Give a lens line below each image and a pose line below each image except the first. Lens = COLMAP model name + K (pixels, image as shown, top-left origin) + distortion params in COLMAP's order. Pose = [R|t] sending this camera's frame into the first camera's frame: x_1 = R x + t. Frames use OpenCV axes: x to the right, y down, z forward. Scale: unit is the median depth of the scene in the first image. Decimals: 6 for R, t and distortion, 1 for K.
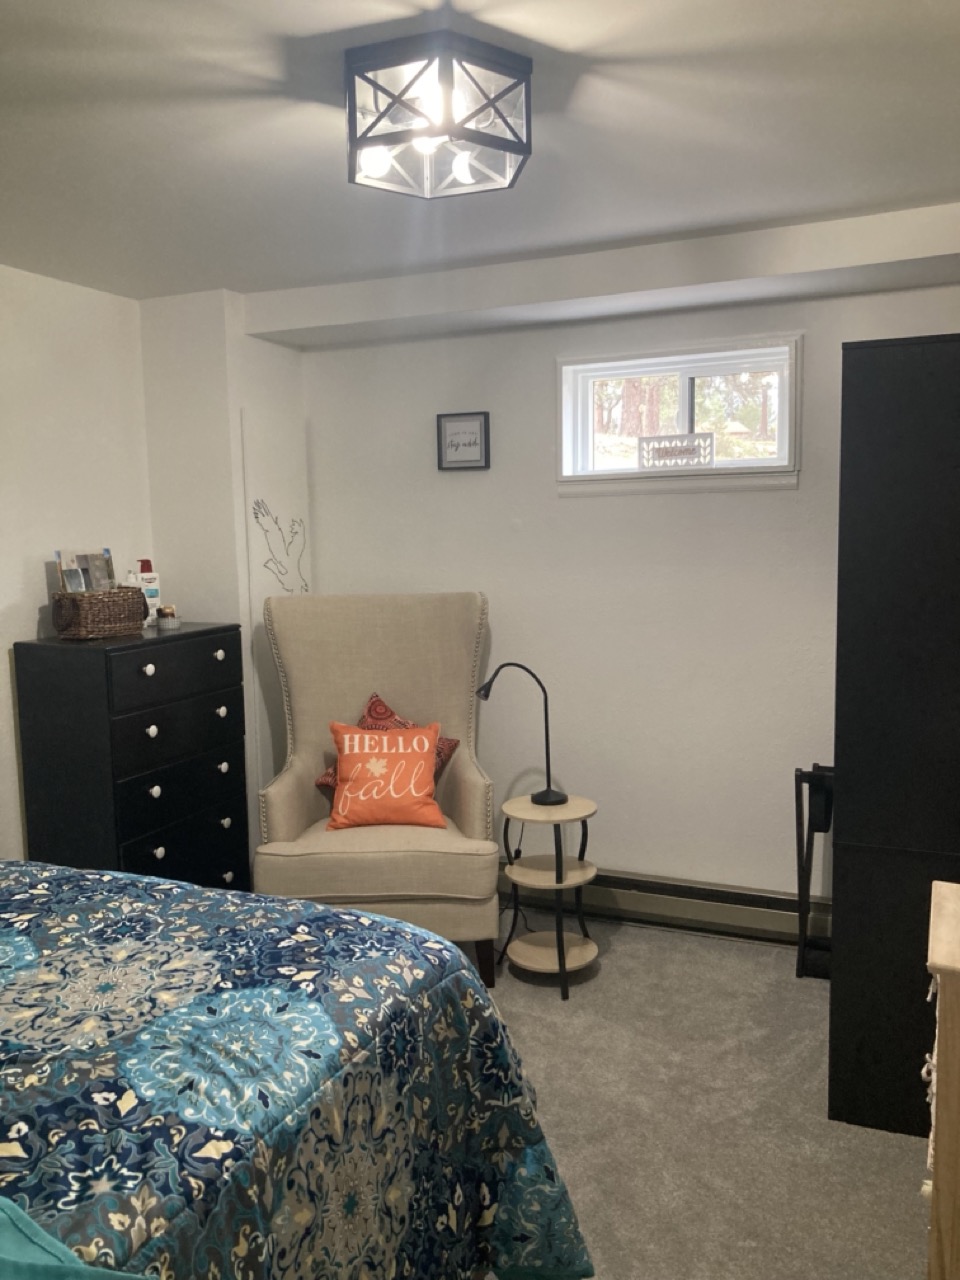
lens RADIAL K [[1076.7, 0, 480.0], [0, 1076.7, 640.0], [0, 0, 1]] dist [0.151188, -0.258061]
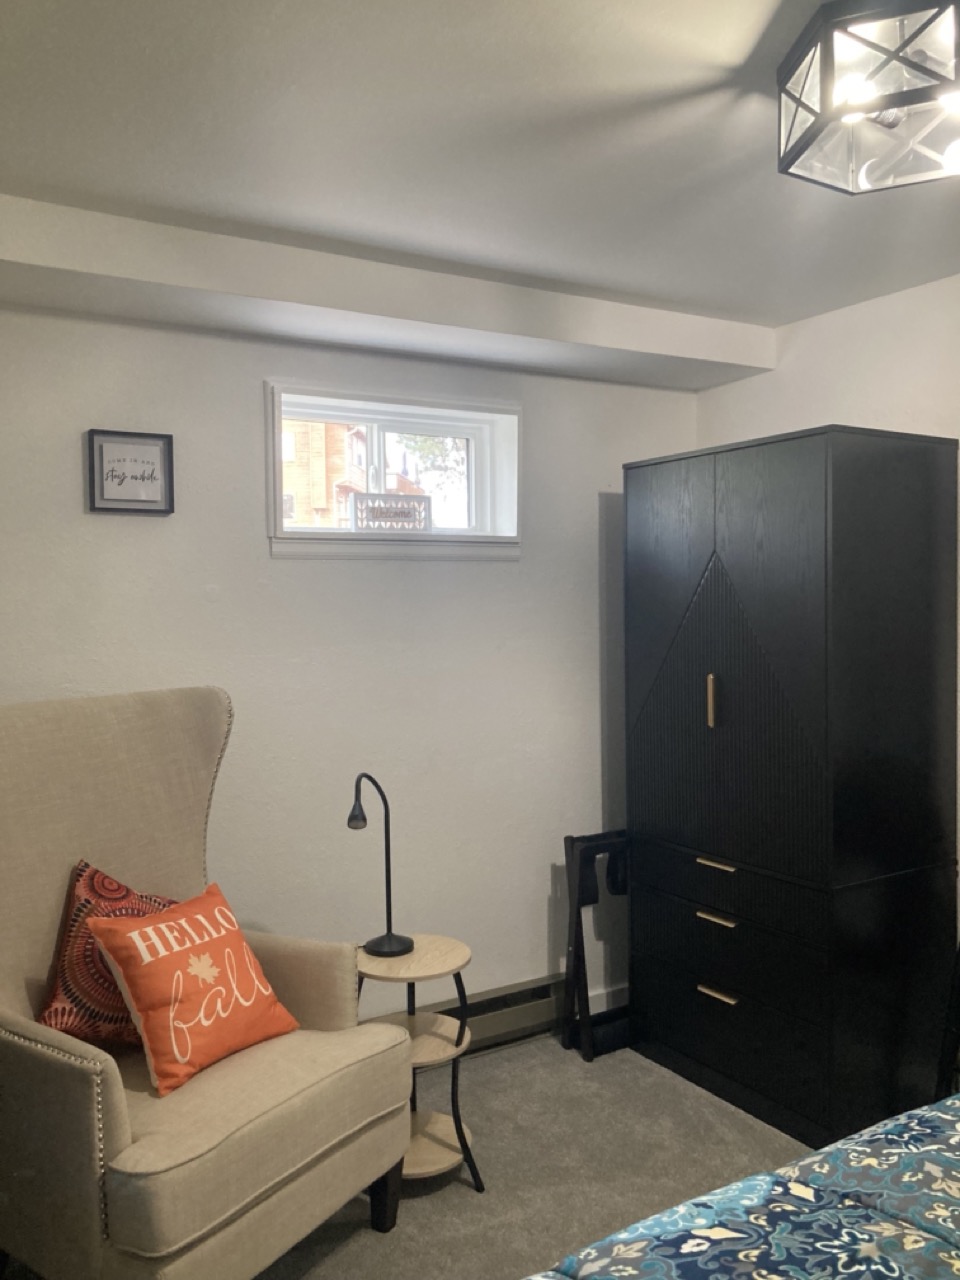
lens RADIAL K [[1076.7, 0, 480.0], [0, 1076.7, 640.0], [0, 0, 1]] dist [0.151188, -0.258061]
pose [[0.545919, -0.023260, 0.837515, -0.515360], [0.089006, 0.995568, -0.030368, -0.038430], [-0.833097, 0.091122, 0.545570, 0.473472]]
